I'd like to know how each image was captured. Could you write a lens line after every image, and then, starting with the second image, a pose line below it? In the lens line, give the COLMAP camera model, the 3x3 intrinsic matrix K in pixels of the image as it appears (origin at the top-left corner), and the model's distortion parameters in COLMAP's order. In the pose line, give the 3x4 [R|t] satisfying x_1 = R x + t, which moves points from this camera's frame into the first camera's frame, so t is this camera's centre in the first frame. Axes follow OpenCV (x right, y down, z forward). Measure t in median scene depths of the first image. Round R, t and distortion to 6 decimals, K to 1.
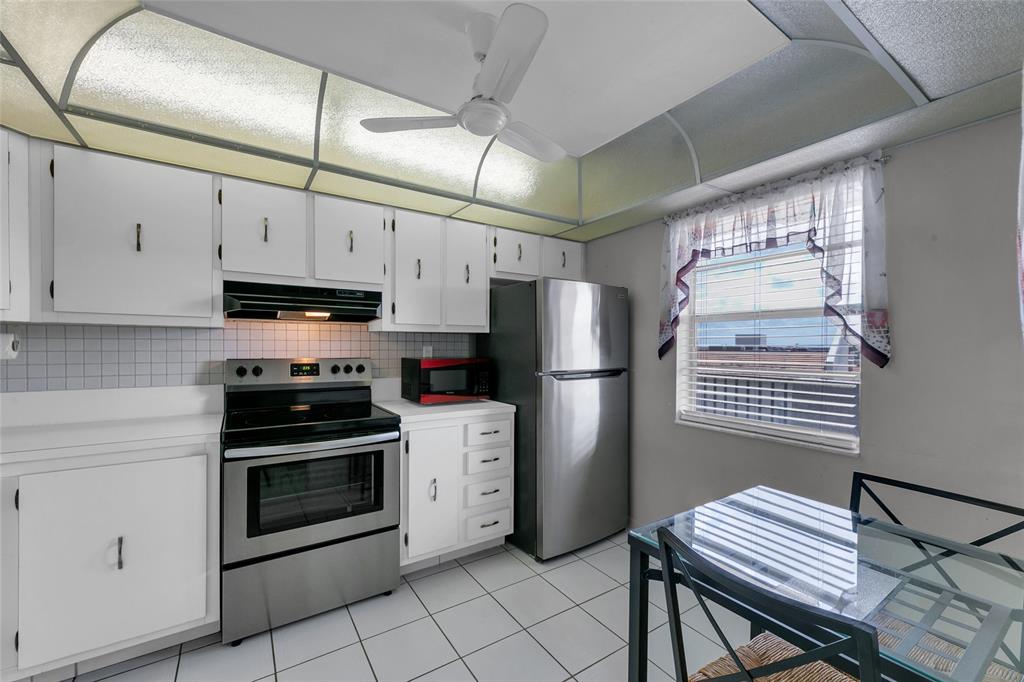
lens RADIAL K [[417.3, 0, 522.9], [0, 417.3, 350.8], [0, 0, 1]] dist [-0.000558, 0.000182]
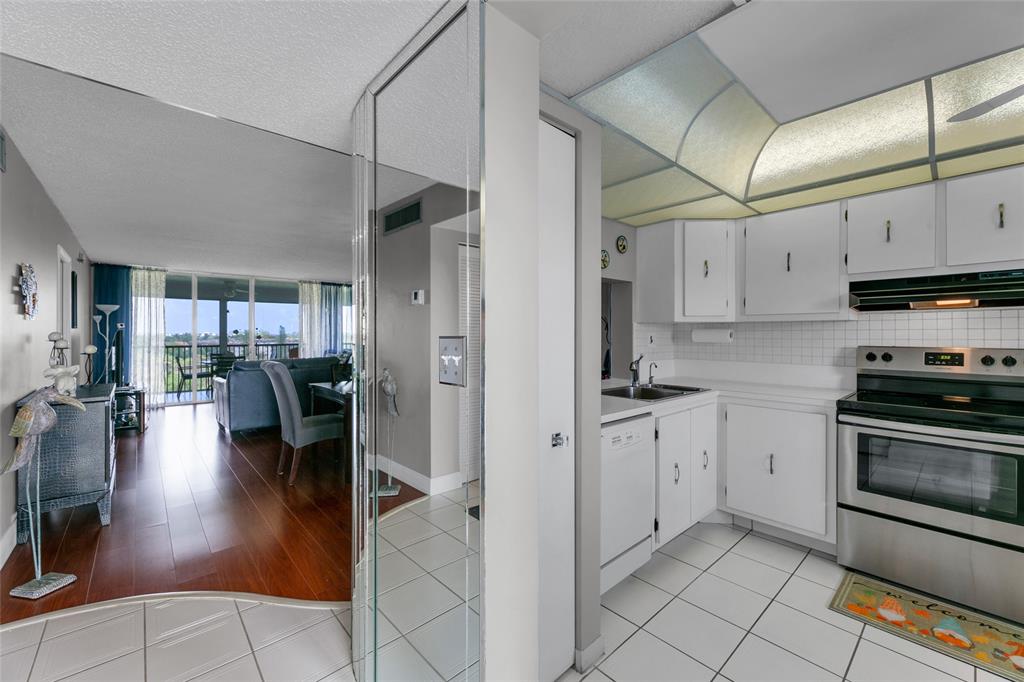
lens RADIAL K [[417.3, 0, 502.7], [0, 417.3, 334.9], [0, 0, 1]] dist [-0.000558, 0.000182]
pose [[0.138566, -0.005779, -0.990336, 0.326902], [-0.012693, 0.999890, -0.007611, 0.010171], [0.990272, 0.013625, 0.138477, -0.170381]]
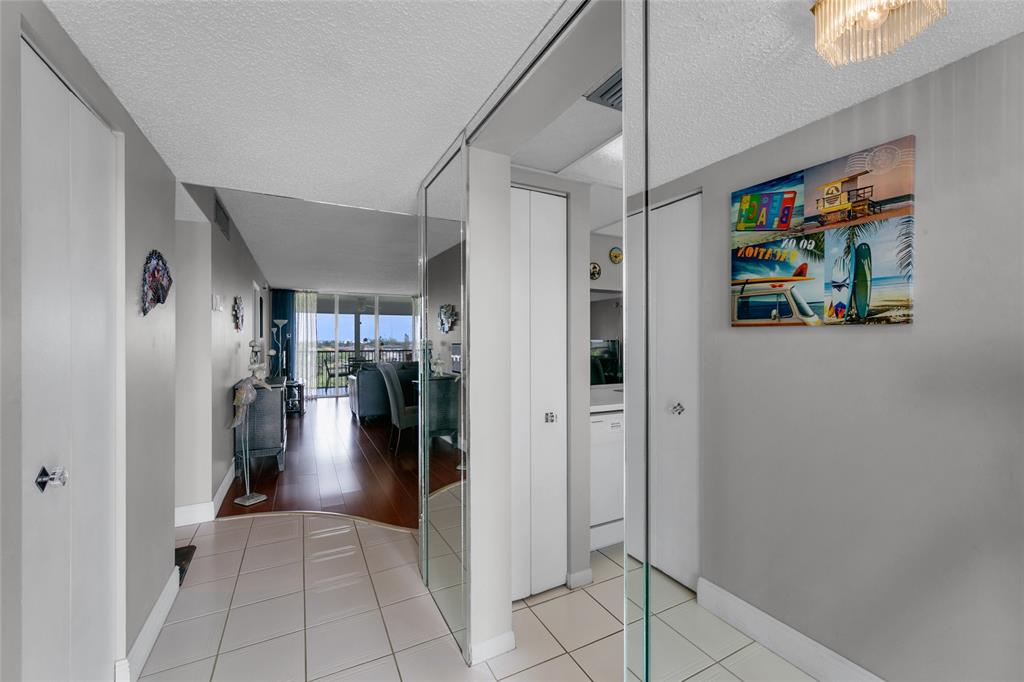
lens RADIAL K [[417.3, 0, 494.2], [0, 417.3, 341.4], [0, 0, 1]] dist [-0.000558, 0.000182]
pose [[-0.141650, -0.006701, -0.989894, 0.610806], [-0.012332, 0.999911, -0.005004, 0.009006], [0.989840, 0.011498, -0.141721, 0.013922]]
